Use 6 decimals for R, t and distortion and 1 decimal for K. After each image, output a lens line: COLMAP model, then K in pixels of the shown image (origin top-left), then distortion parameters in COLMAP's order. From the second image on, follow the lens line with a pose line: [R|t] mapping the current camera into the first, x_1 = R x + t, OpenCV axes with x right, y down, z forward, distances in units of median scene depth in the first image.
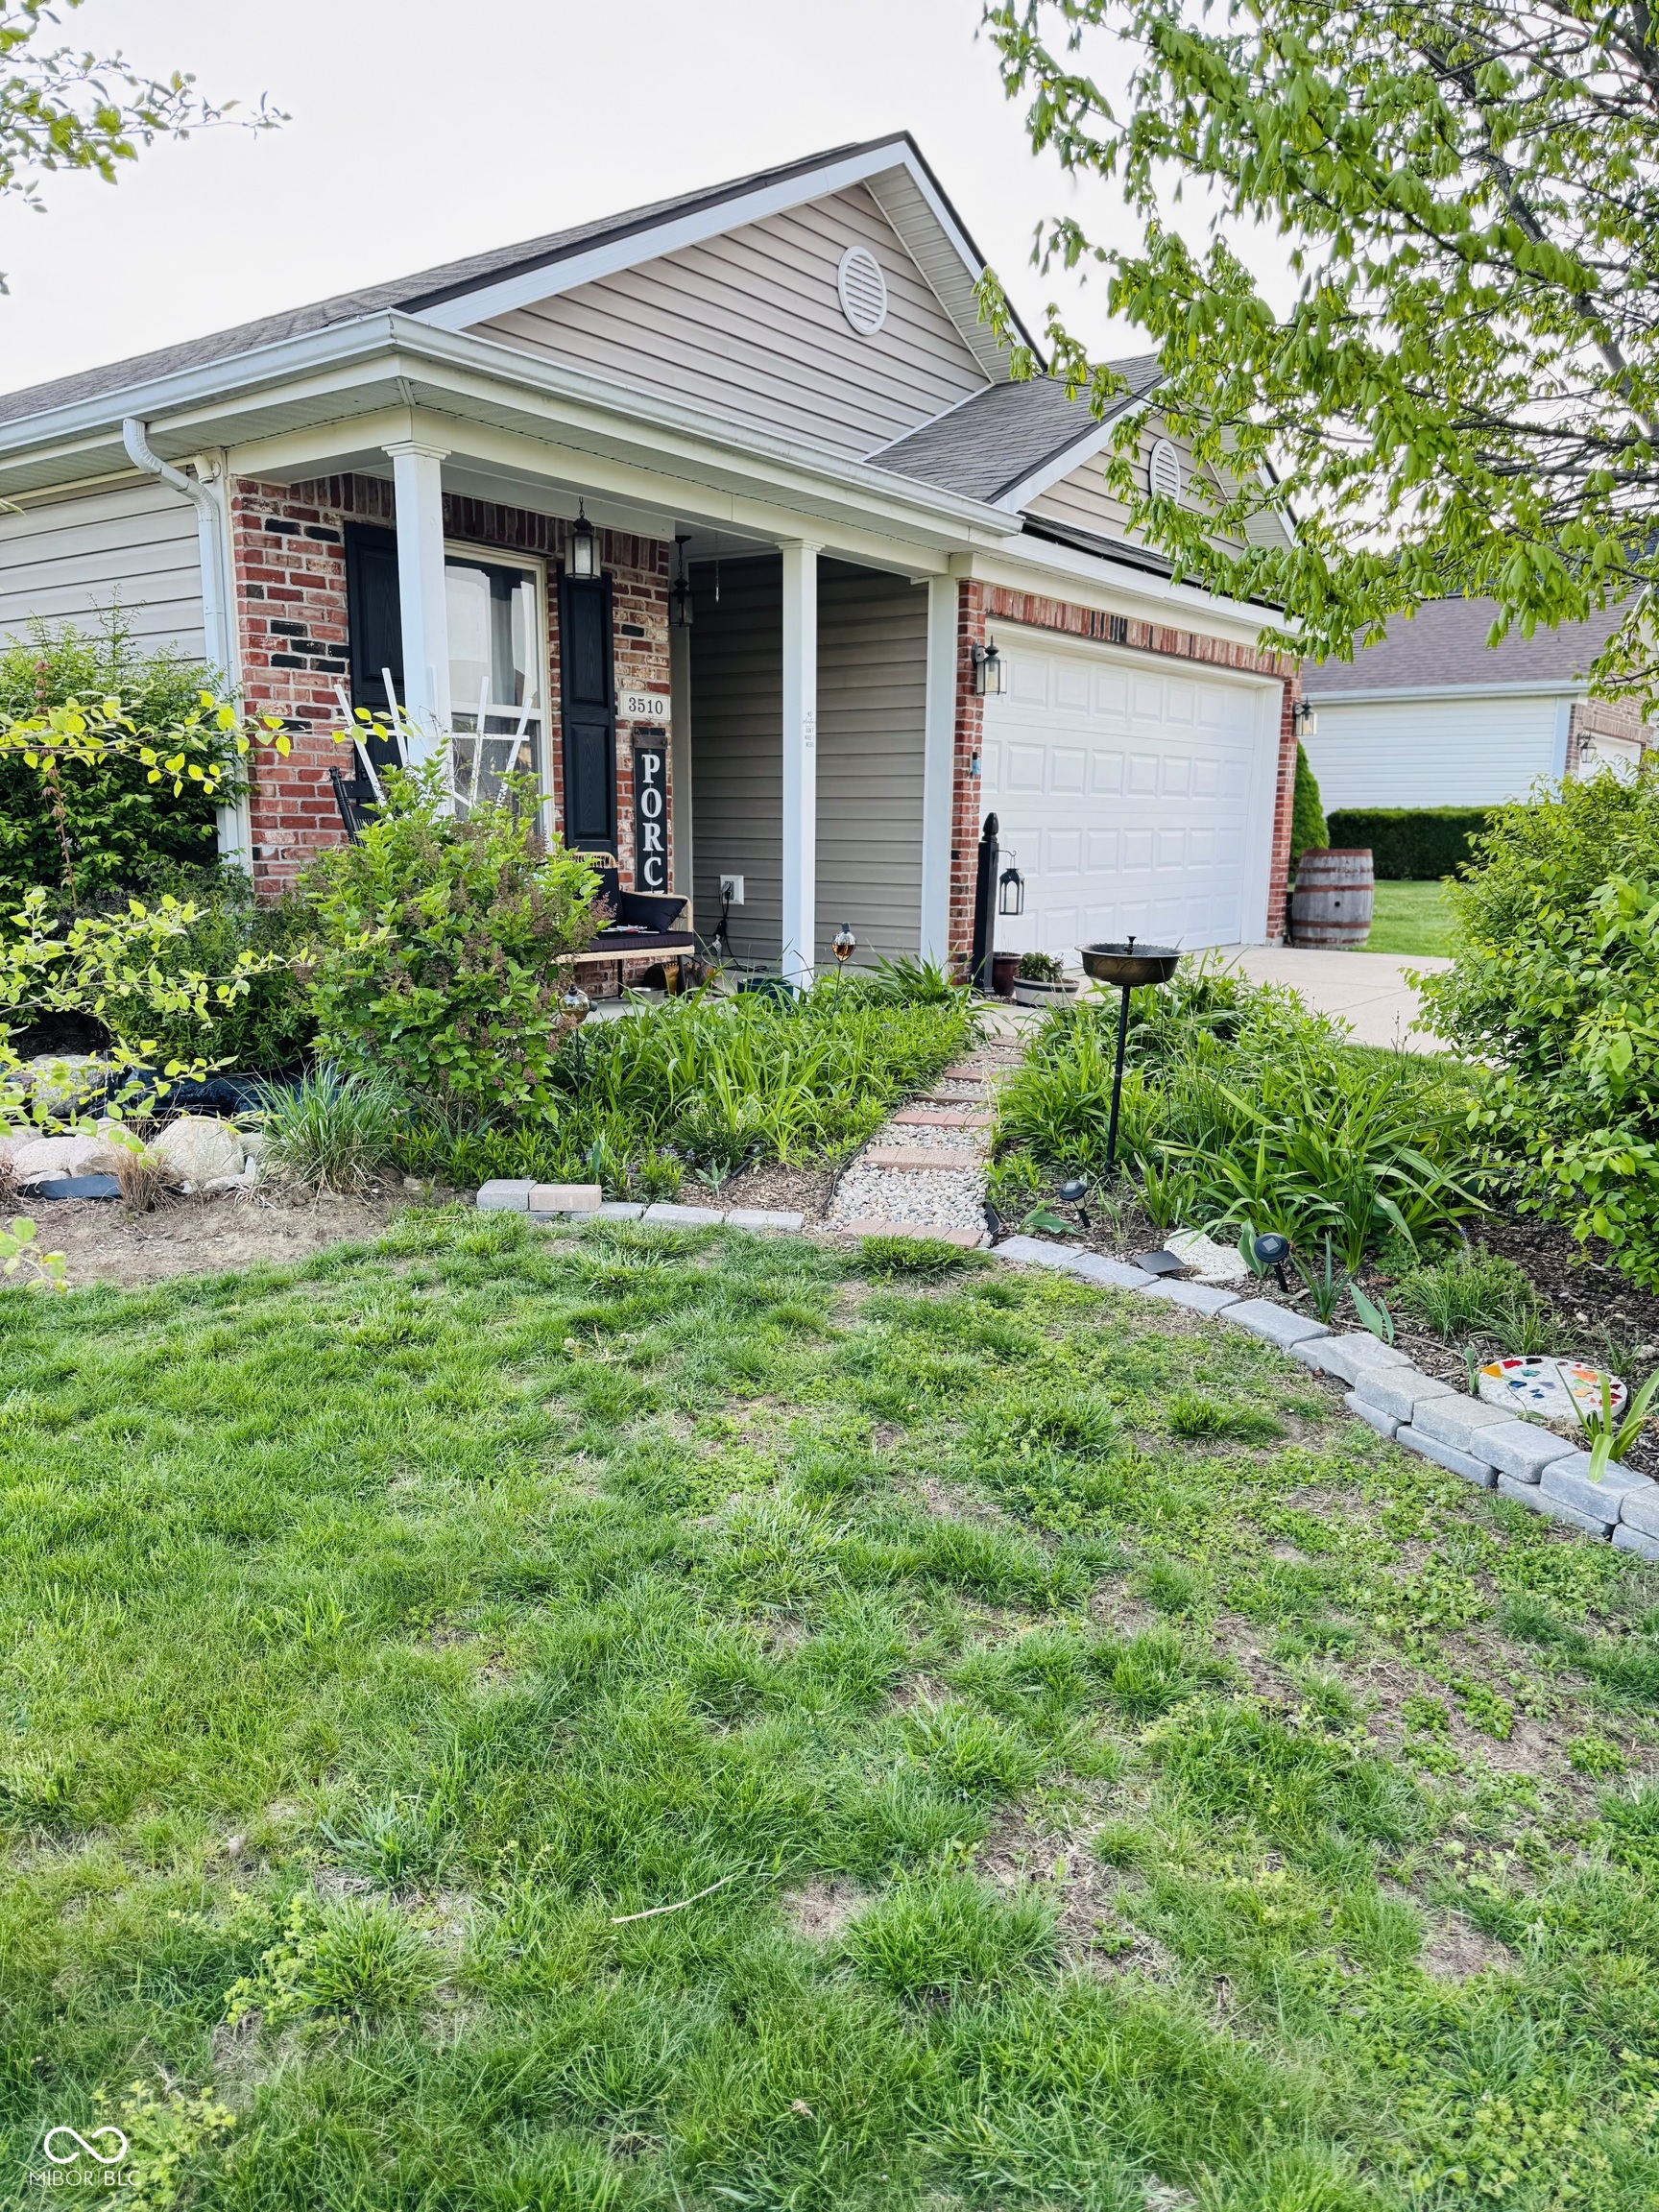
lens RADIAL K [[1572.4, 0, 829.5], [0, 1572.4, 1106.0], [0, 0, 1]] dist [0.105251, -0.161440]
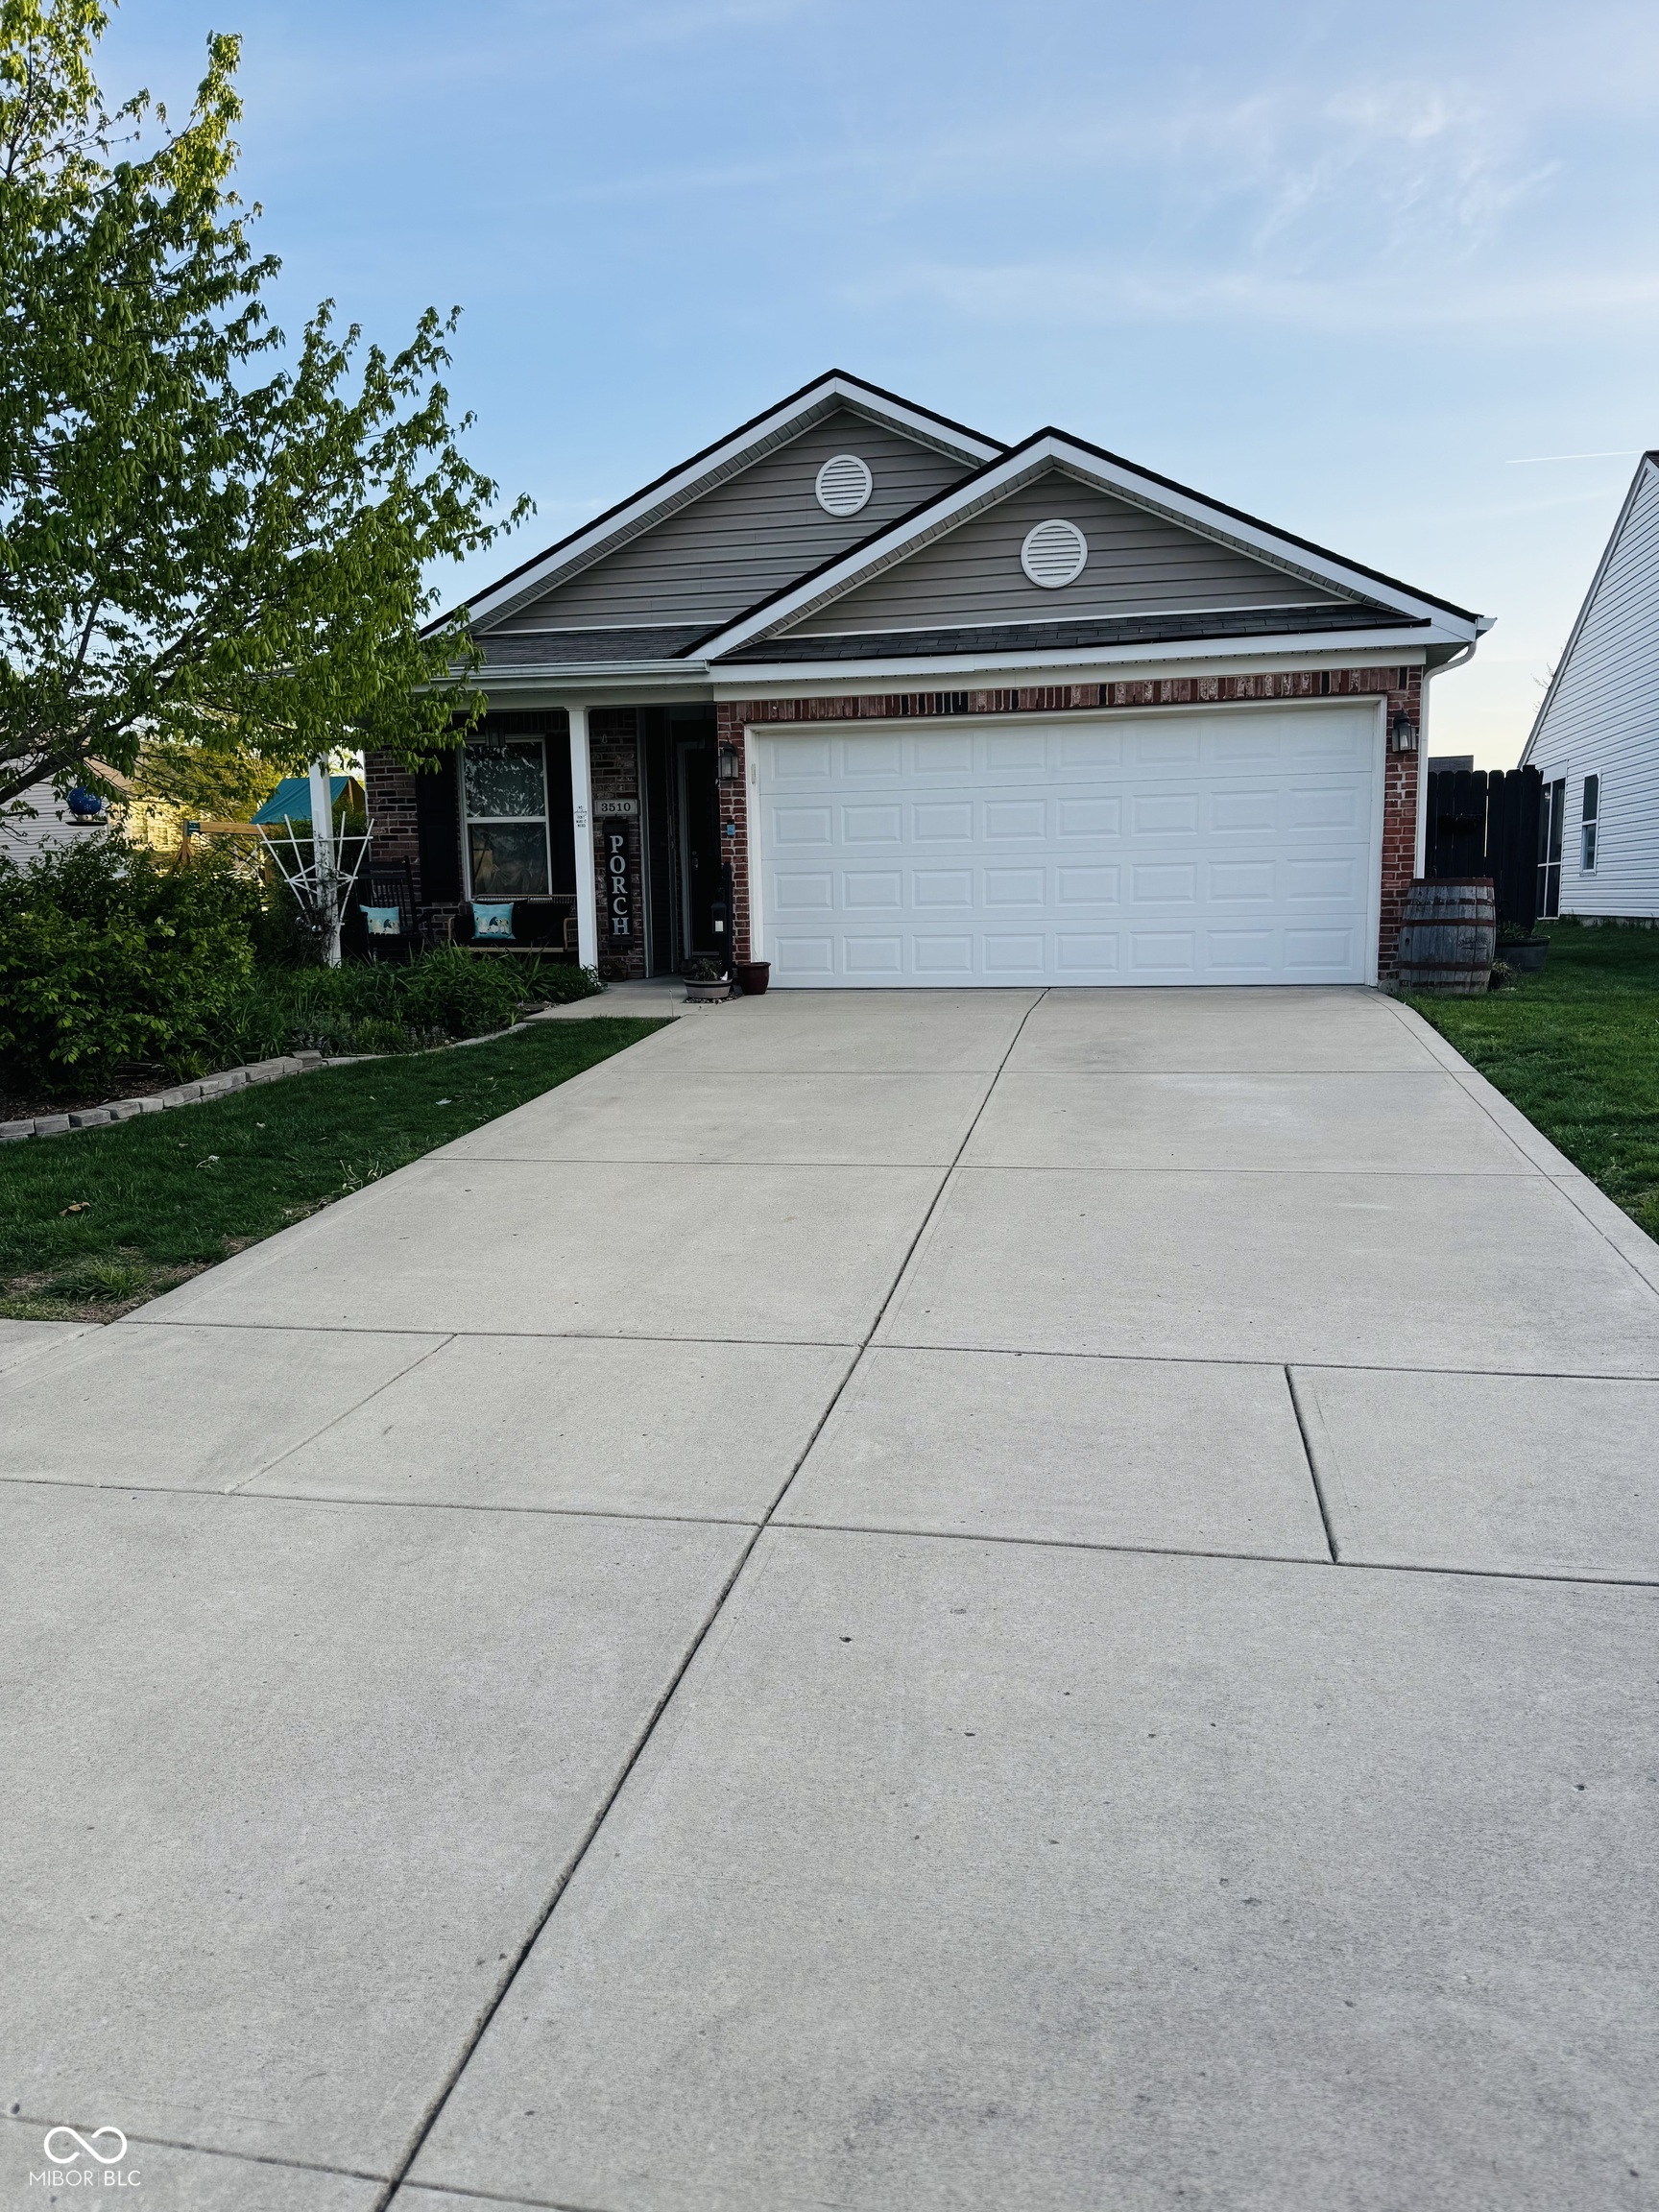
lens RADIAL K [[1572.4, 0, 829.5], [0, 1572.4, 1106.0], [0, 0, 1]] dist [0.105251, -0.161440]
pose [[0.407924, 0.097051, -0.907843, 1.627994], [-0.141975, 0.988982, 0.041931, -0.046781], [0.901910, 0.111786, 0.417208, 0.586839]]
